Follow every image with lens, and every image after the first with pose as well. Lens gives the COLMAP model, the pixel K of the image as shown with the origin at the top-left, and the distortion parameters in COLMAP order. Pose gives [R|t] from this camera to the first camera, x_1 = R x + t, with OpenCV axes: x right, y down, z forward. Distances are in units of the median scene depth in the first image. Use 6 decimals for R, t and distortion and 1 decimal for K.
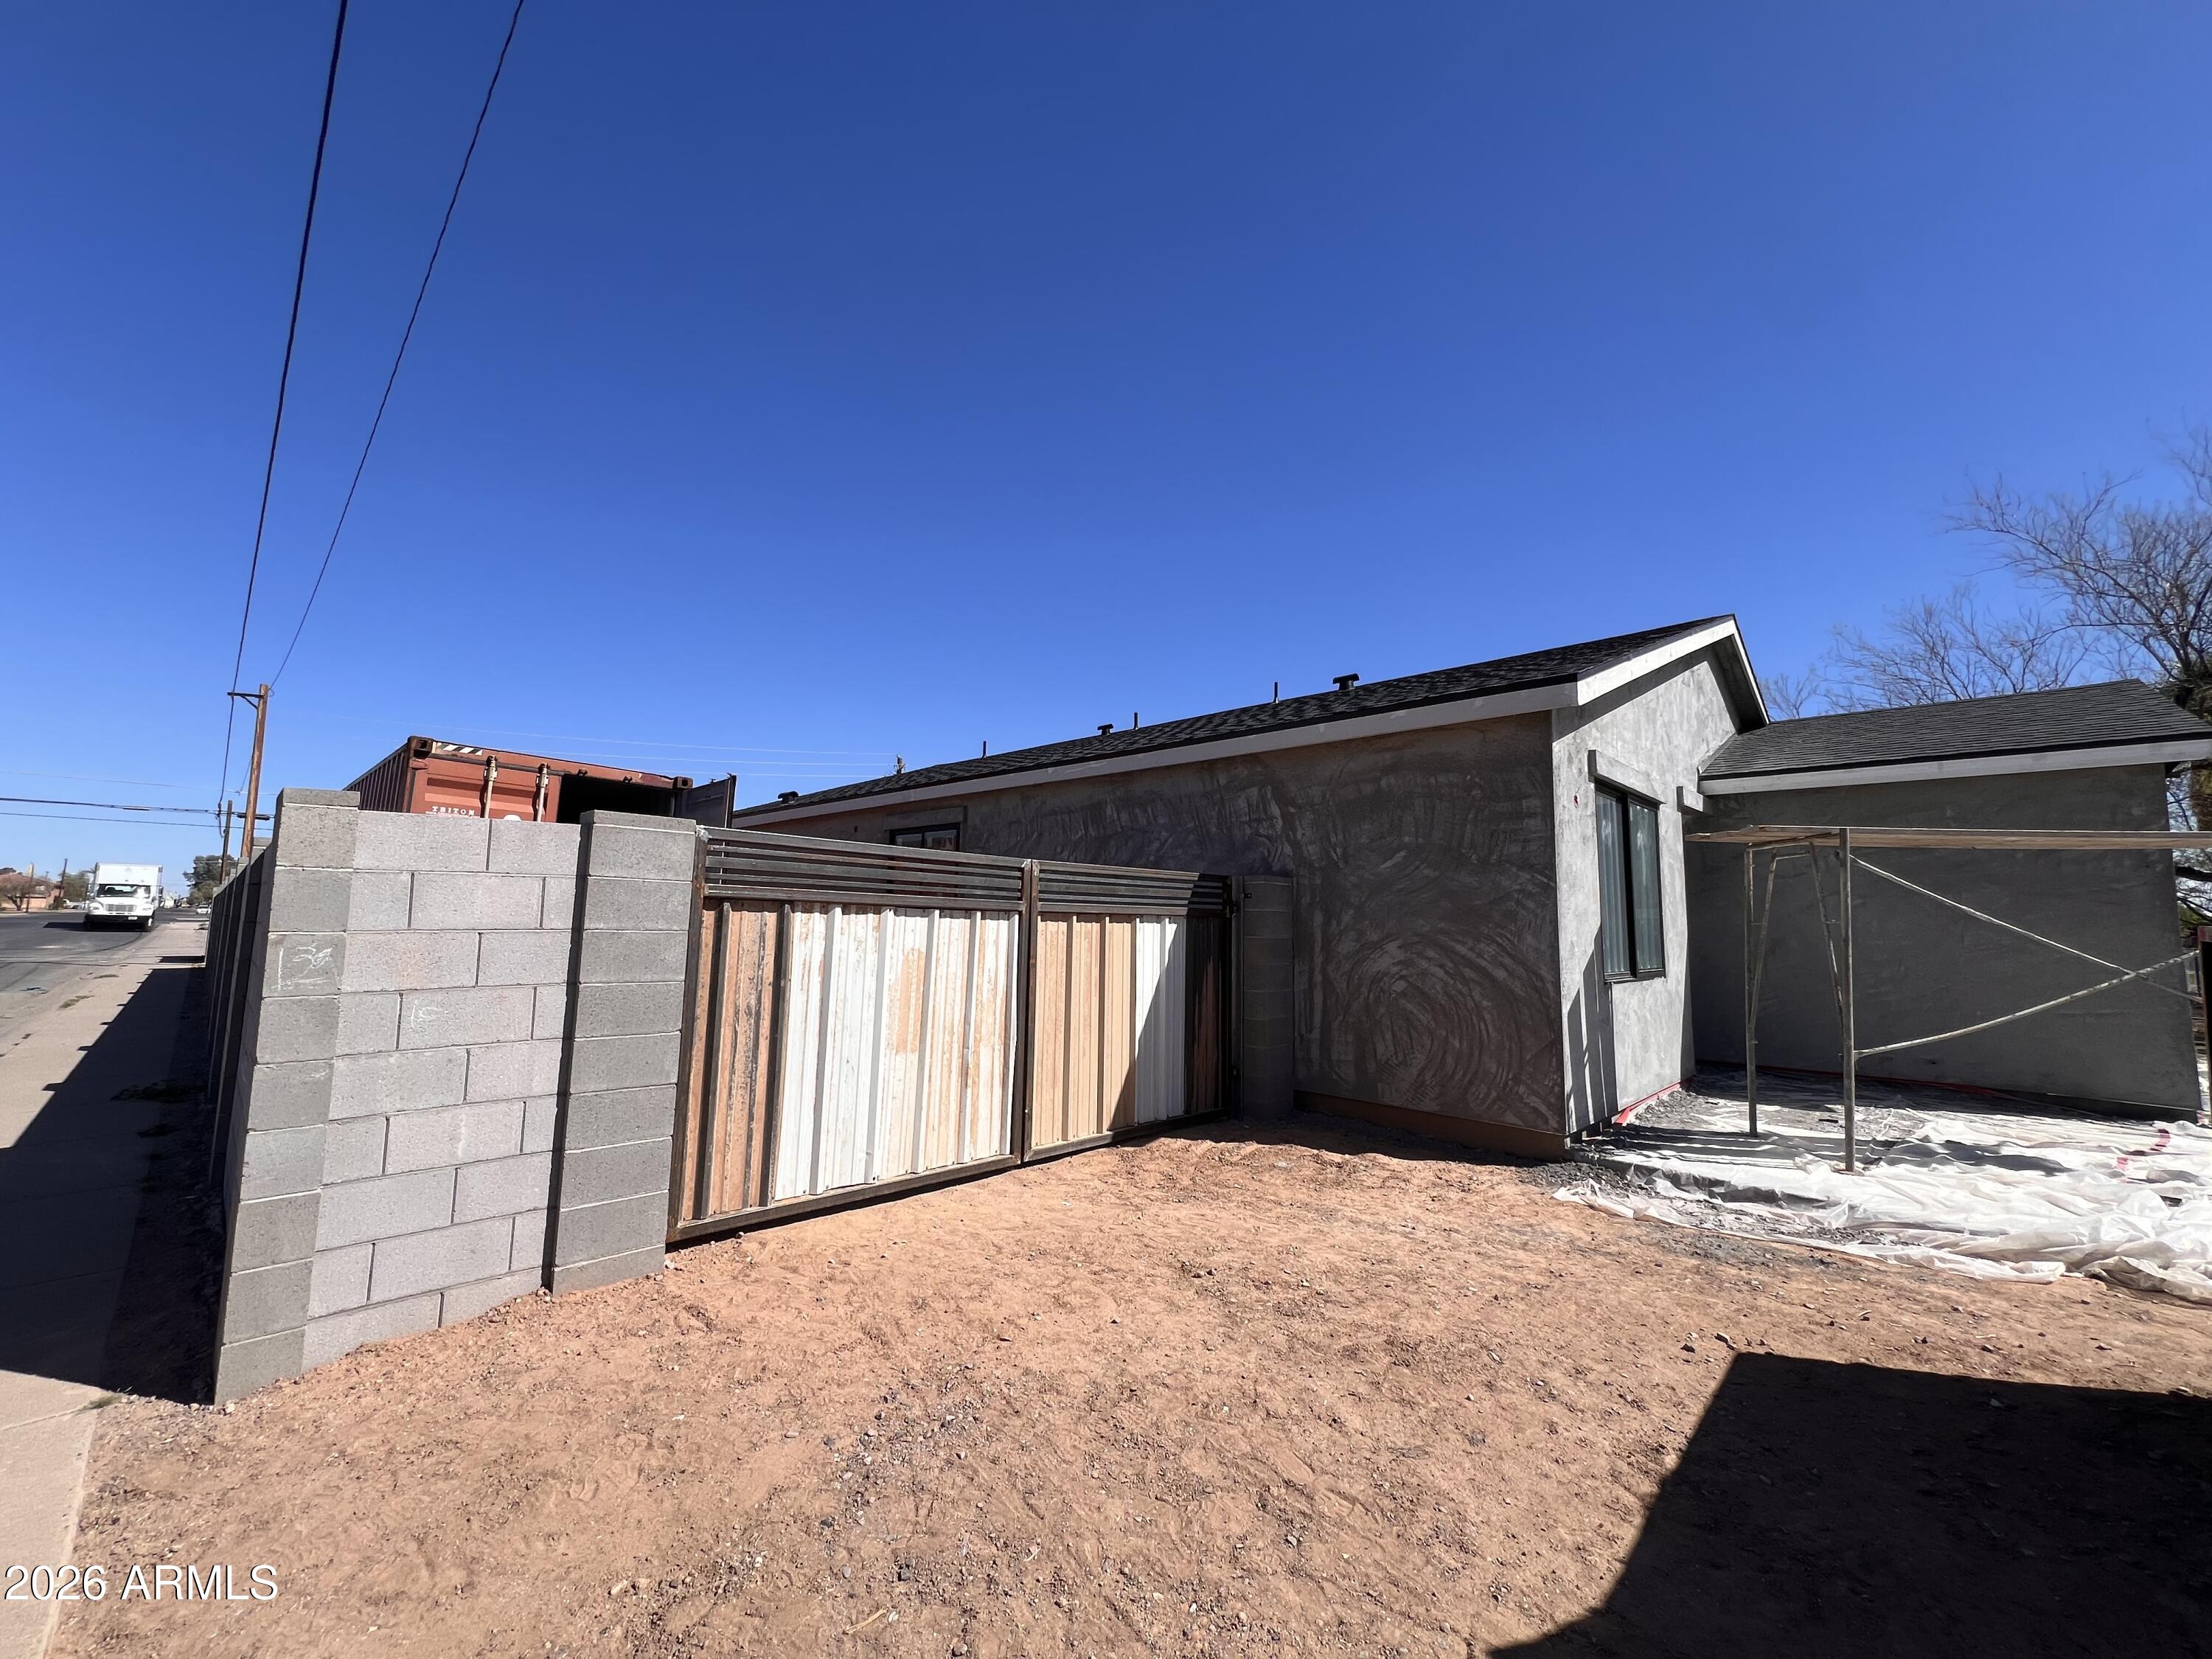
lens RADIAL K [[885.3, 0, 1106.0], [0, 885.3, 829.5], [0, 0, 1]] dist [-0.000187, -0.000147]
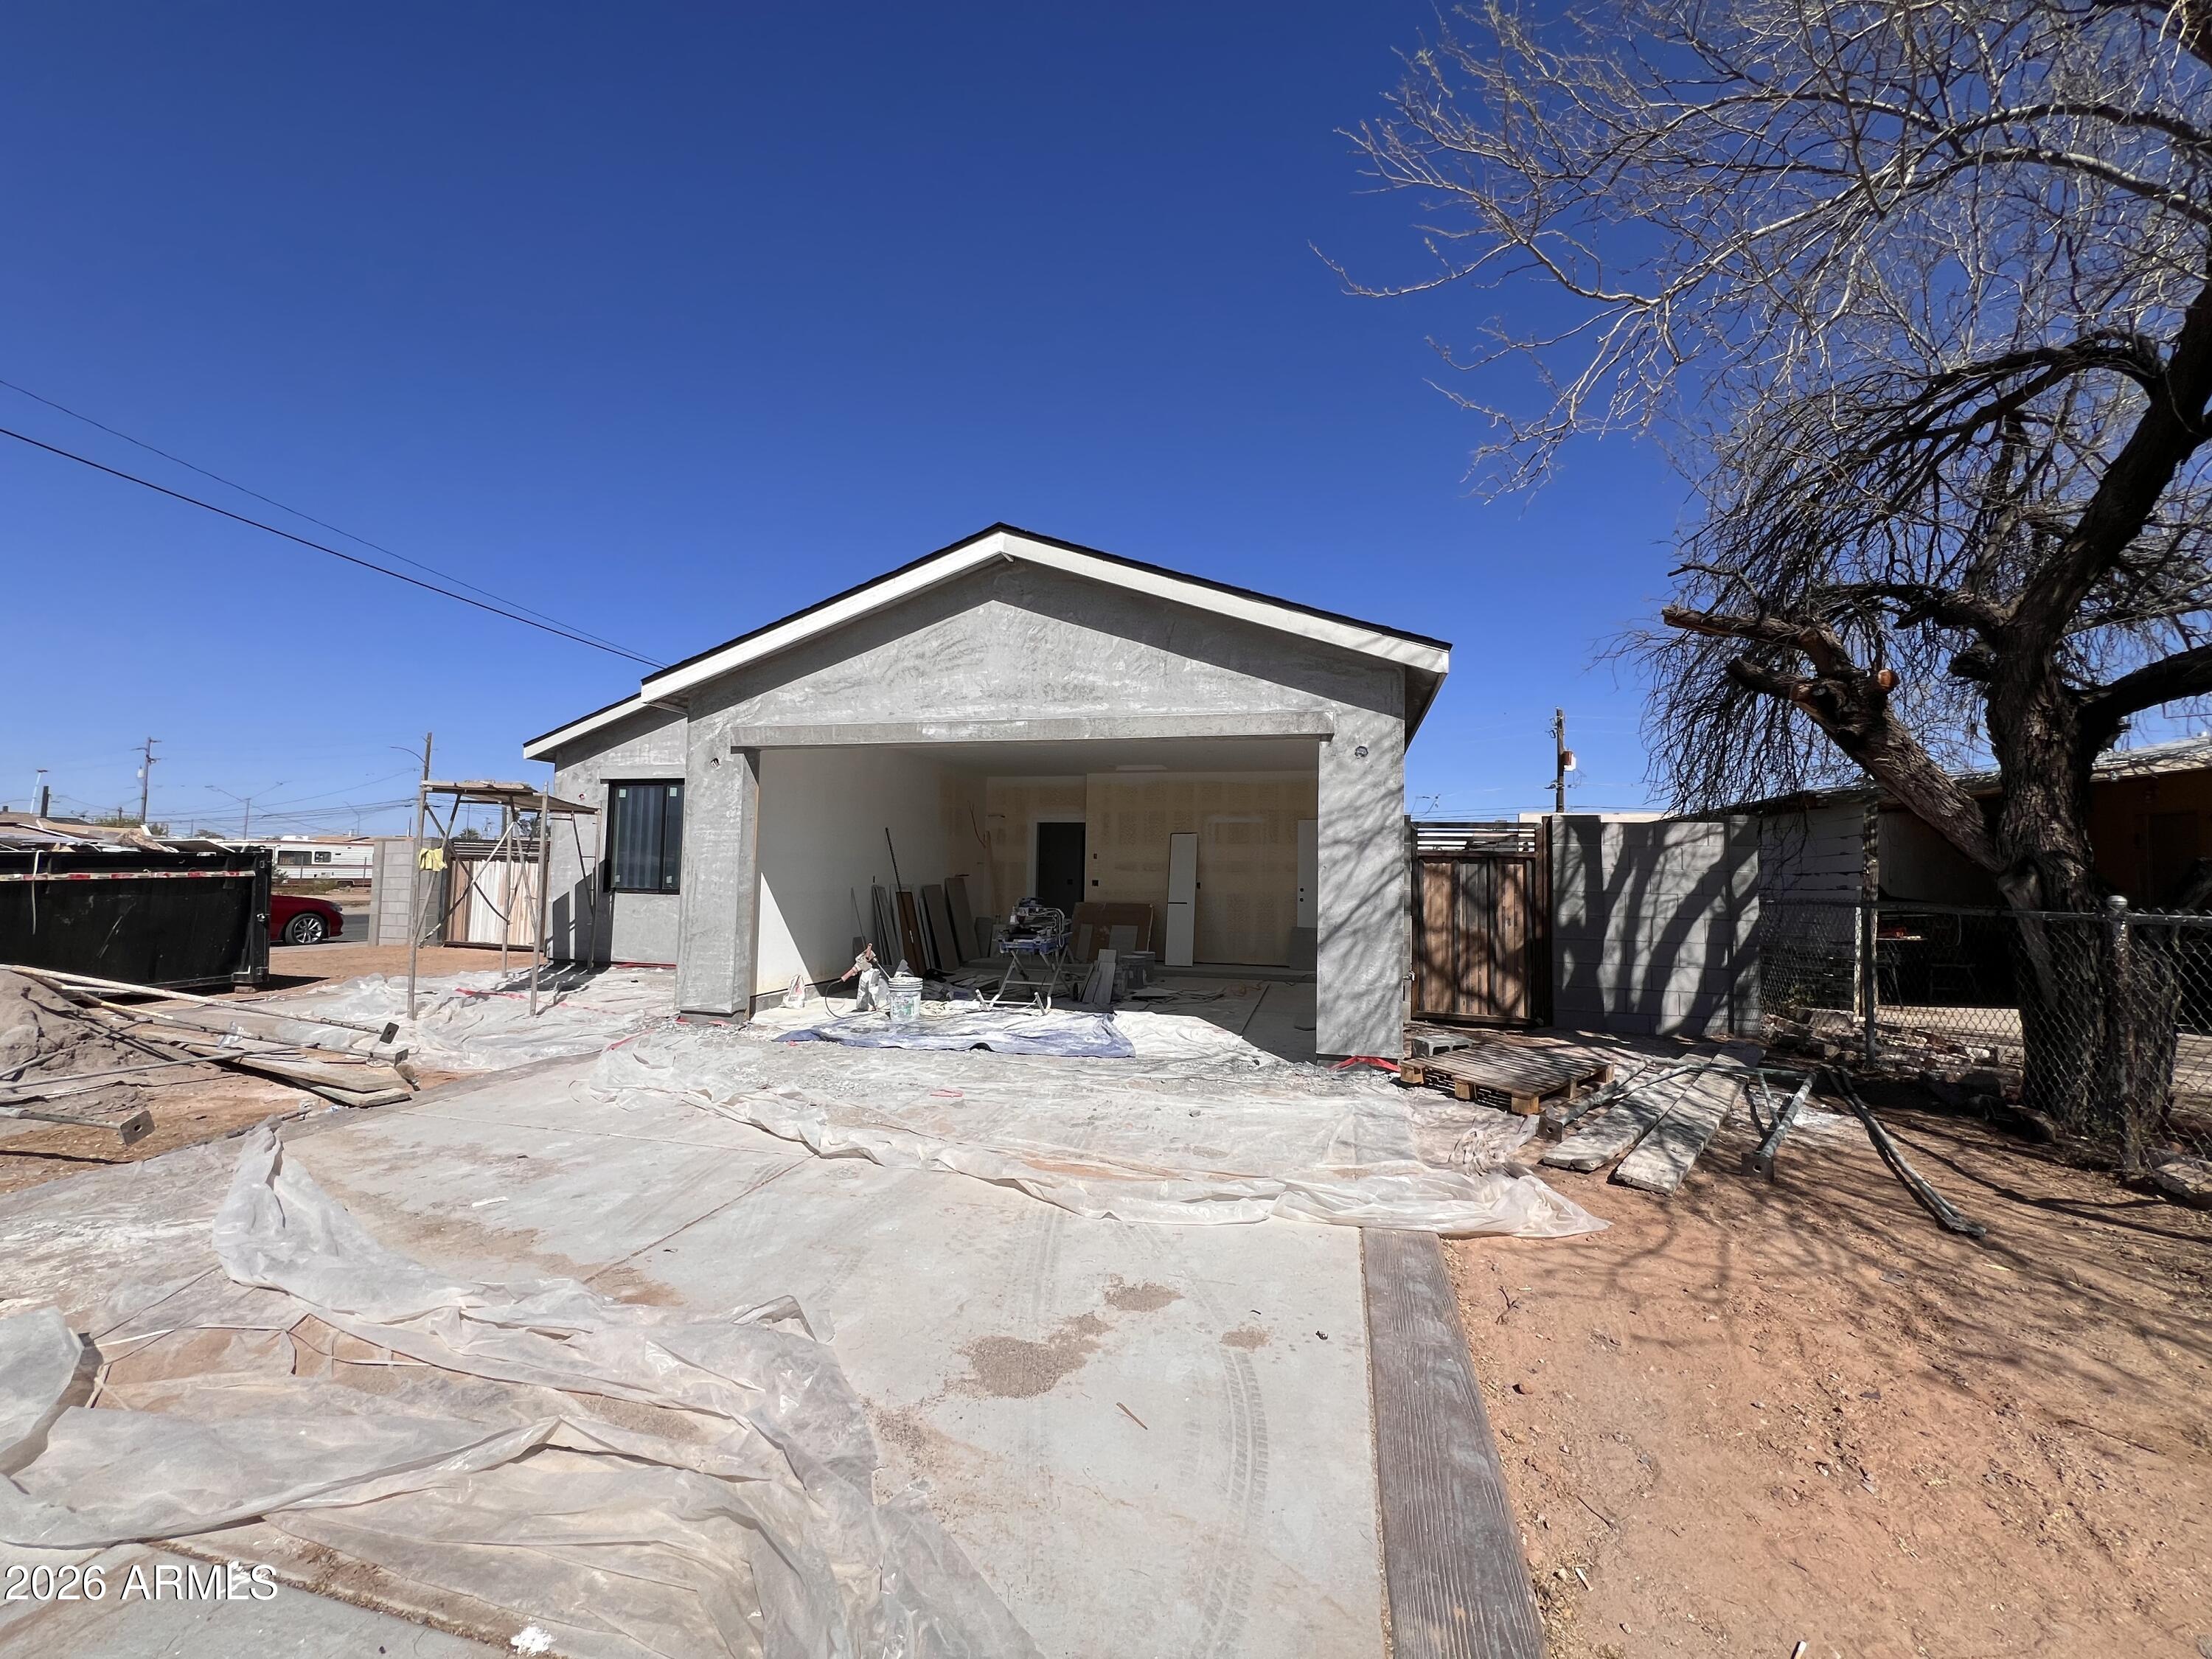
lens RADIAL K [[885.4, 0, 1101.3], [0, 885.4, 824.8], [0, 0, 1]] dist [-0.000873, 0.000064]
pose [[0.480800, -0.060279, -0.874756, 3.168775], [0.084763, 0.996157, -0.022056, 0.192658], [0.872724, -0.063542, 0.484062, 1.198945]]
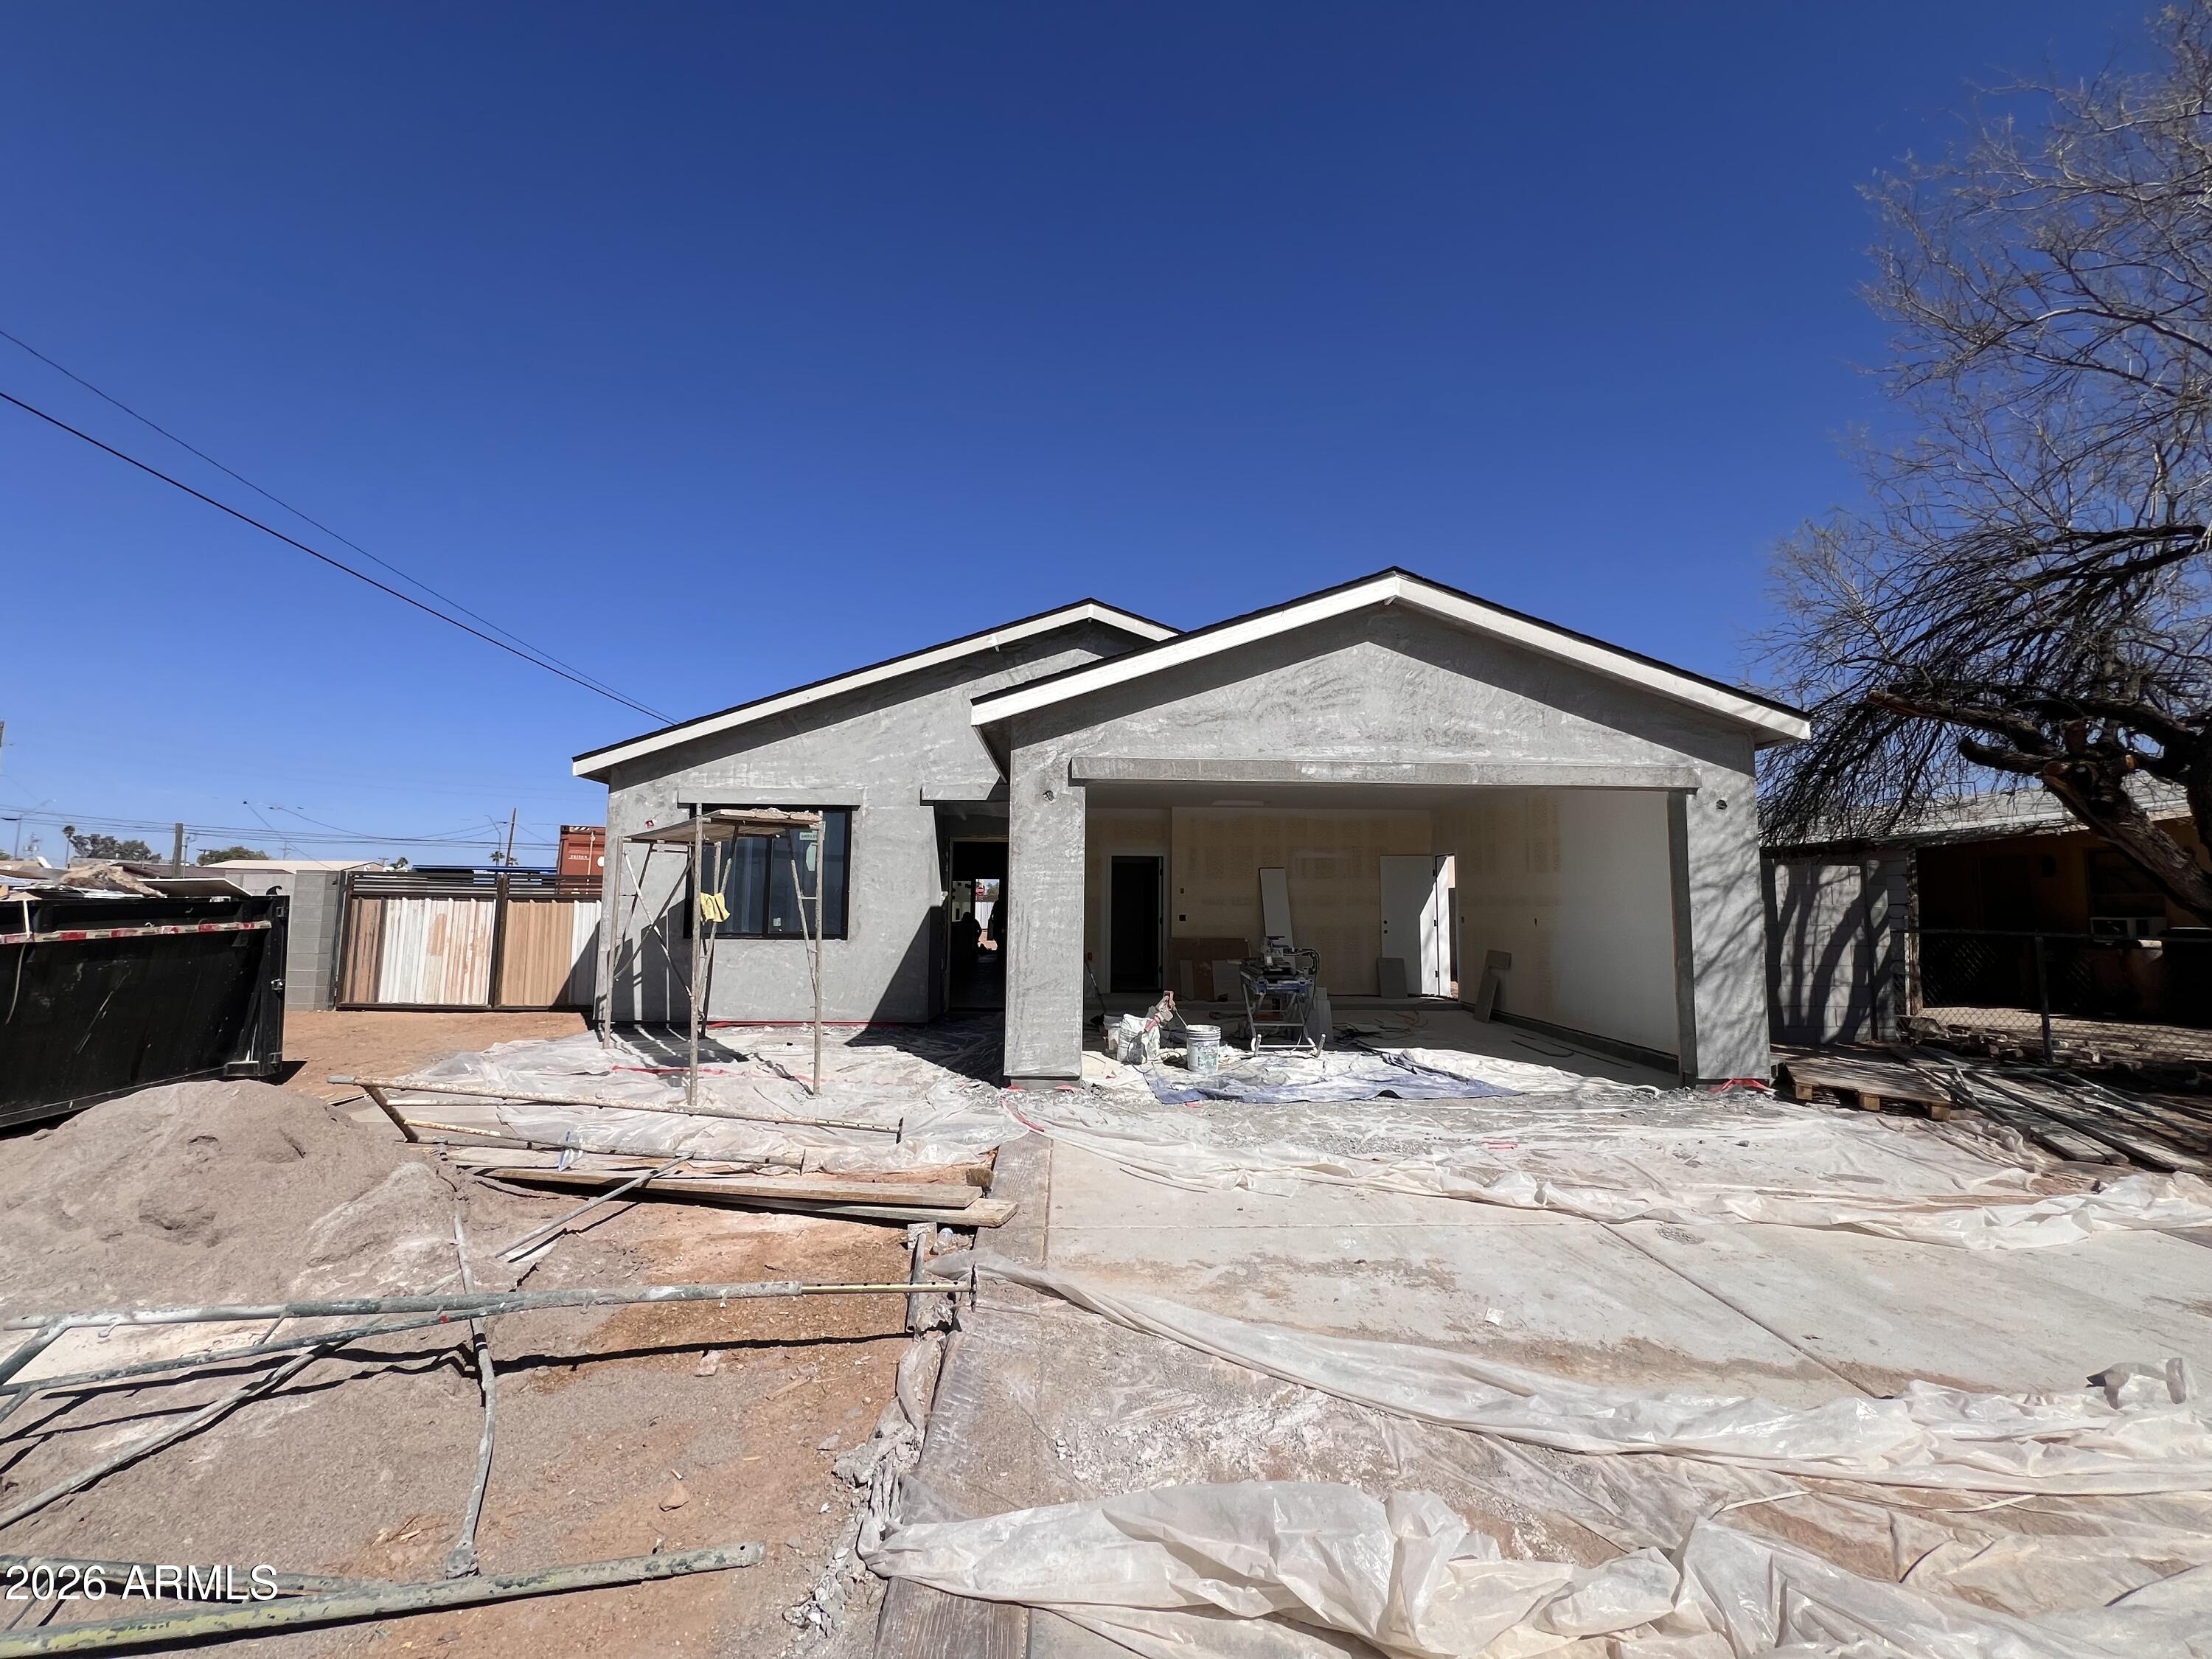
lens RADIAL K [[885.4, 0, 1101.3], [0, 885.4, 824.8], [0, 0, 1]] dist [-0.000873, 0.000064]
pose [[0.712127, -0.074347, -0.698103, 2.560728], [0.079150, 0.996539, -0.025390, 0.087487], [0.697574, -0.037174, 0.715547, 0.475462]]
